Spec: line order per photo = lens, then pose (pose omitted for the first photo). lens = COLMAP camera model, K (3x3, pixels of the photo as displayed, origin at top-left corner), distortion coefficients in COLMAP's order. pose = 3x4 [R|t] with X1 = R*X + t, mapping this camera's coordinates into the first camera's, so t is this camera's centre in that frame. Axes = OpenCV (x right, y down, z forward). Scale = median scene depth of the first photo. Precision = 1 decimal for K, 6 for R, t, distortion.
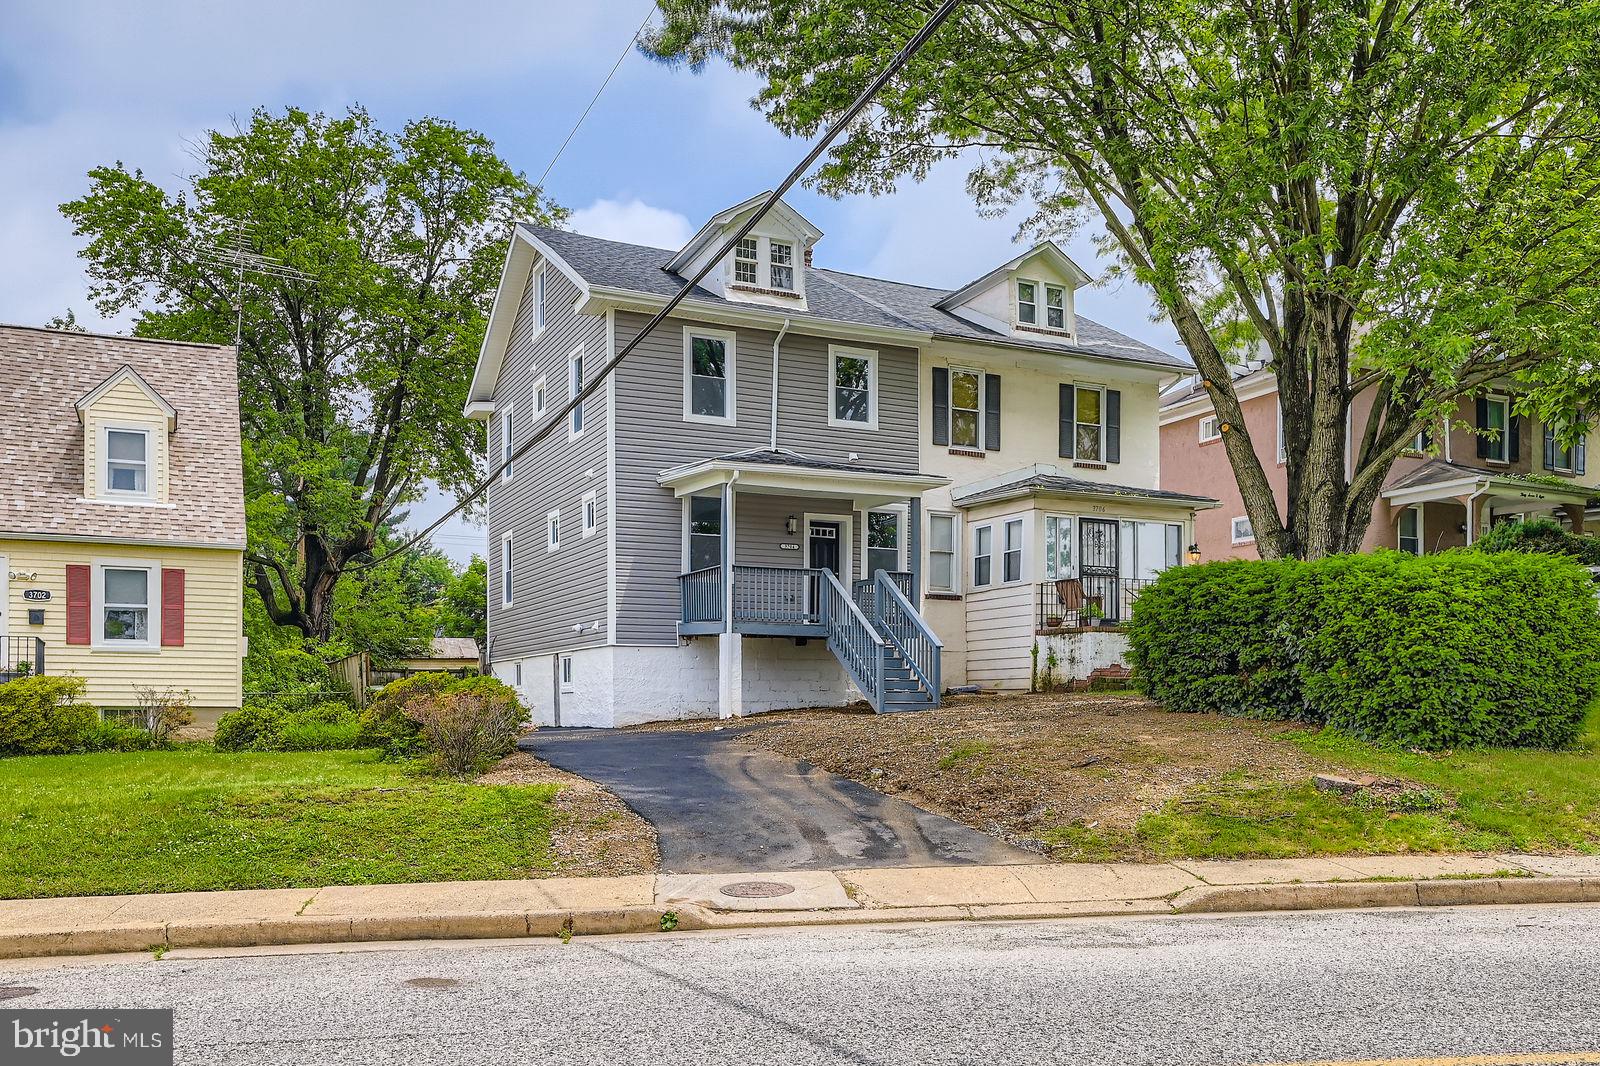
lens RADIAL K [[1256.8, 0, 800.0], [0, 1256.8, 539.9], [0, 0, 1]] dist [0.004232, -0.004063]
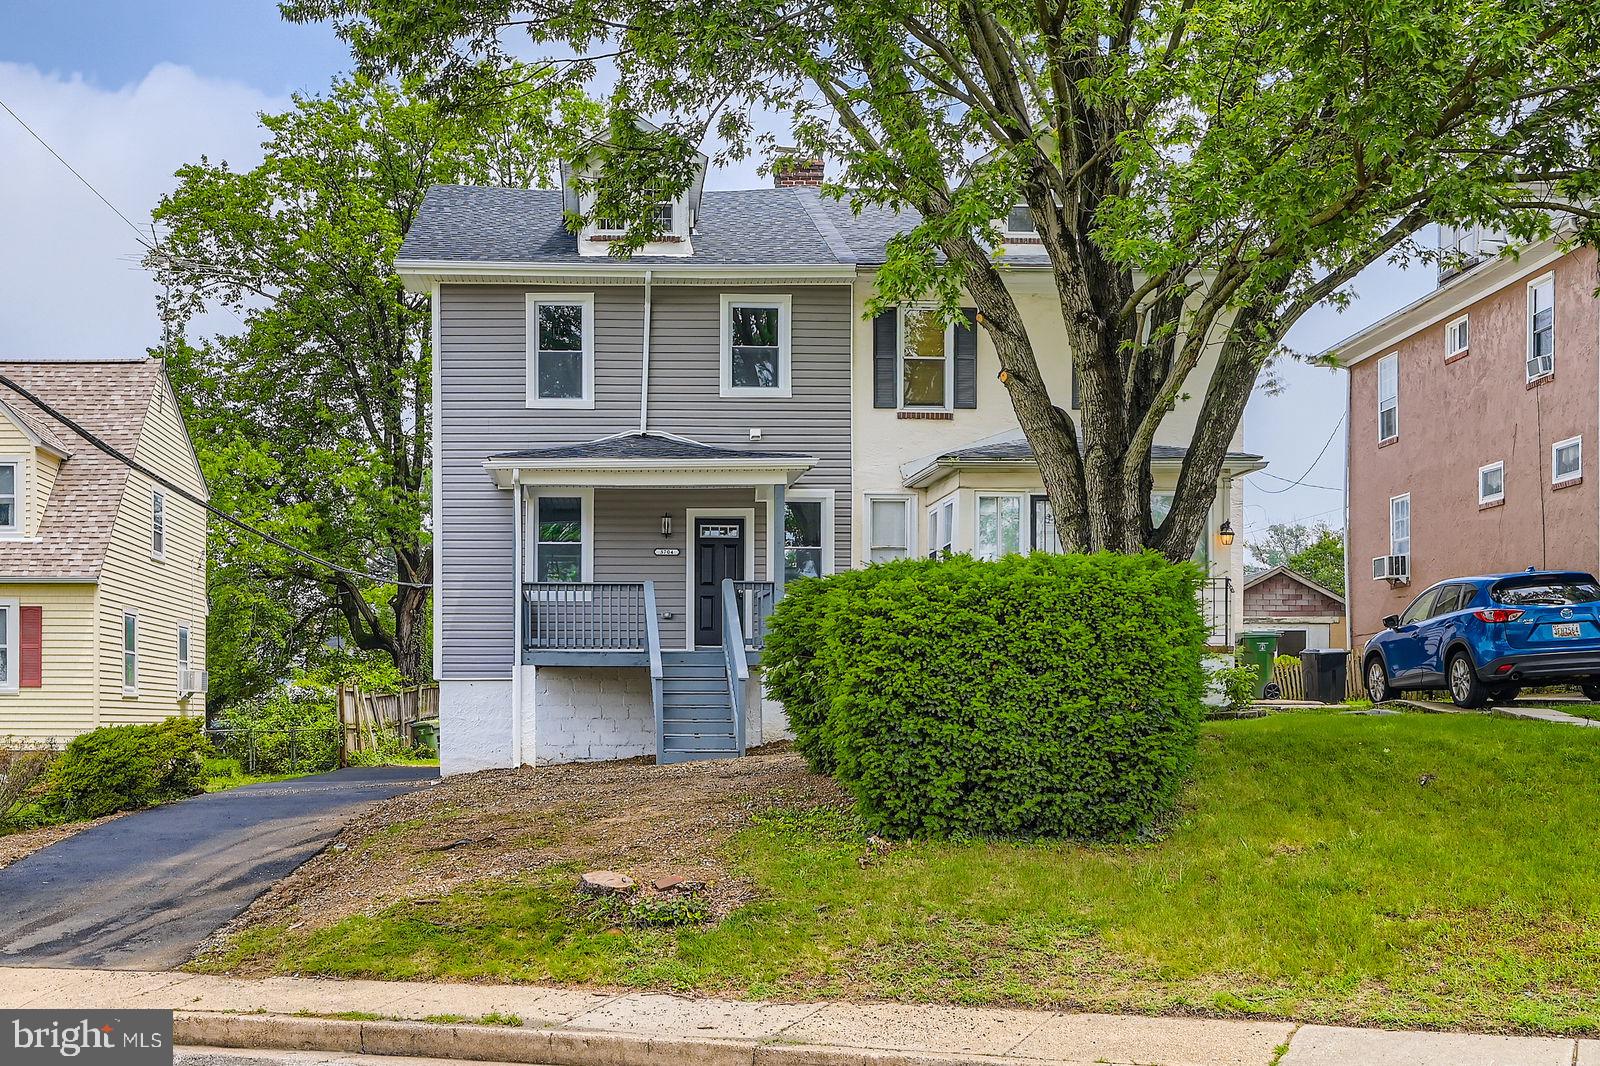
lens RADIAL K [[1605.8, 0, 799.5], [0, 1605.8, 528.0], [0, 0, 1]] dist [-0.001349, 0.000000]
pose [[0.928557, -0.047391, -0.368153, 0.451314], [0.052090, 0.998638, 0.002832, -0.008497], [0.367517, -0.021806, 0.929761, 0.075010]]
